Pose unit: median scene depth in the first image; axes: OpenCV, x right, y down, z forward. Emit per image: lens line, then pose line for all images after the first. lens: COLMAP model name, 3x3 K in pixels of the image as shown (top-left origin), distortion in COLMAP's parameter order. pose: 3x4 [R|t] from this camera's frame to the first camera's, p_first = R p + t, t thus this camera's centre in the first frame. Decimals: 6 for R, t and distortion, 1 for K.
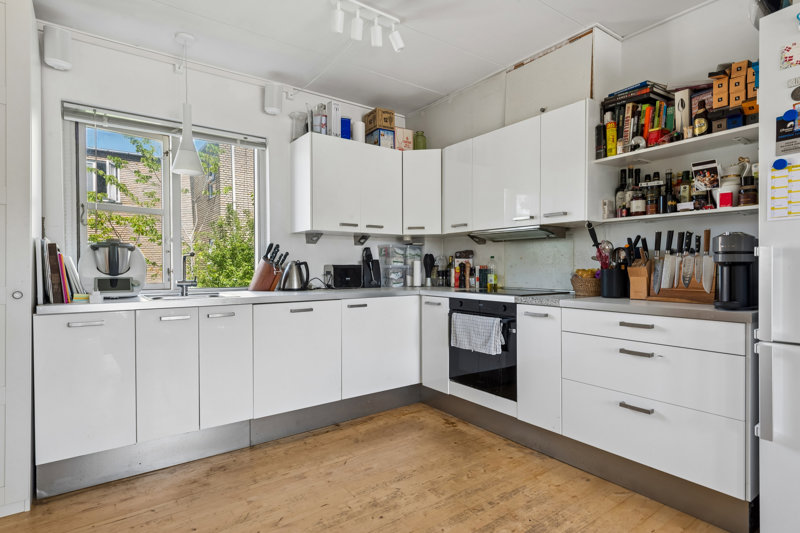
lens RADIAL K [[420.2, 0, 401.2], [0, 420.2, 269.4], [0, 0, 1]] dist [0.013821, -0.000750]
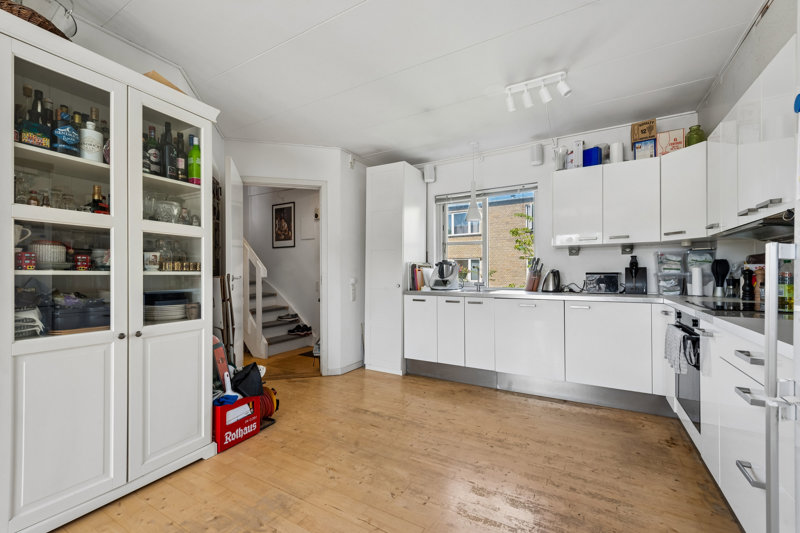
lens RADIAL K [[331.6, 0, 399.5], [0, 331.6, 272.5], [0, 0, 1]] dist [0.000196, -0.000776]
pose [[0.395061, -0.002856, -0.918651, 0.496008], [-0.002985, 0.999986, -0.004392, -0.005237], [0.918650, 0.004477, 0.395046, 0.140998]]
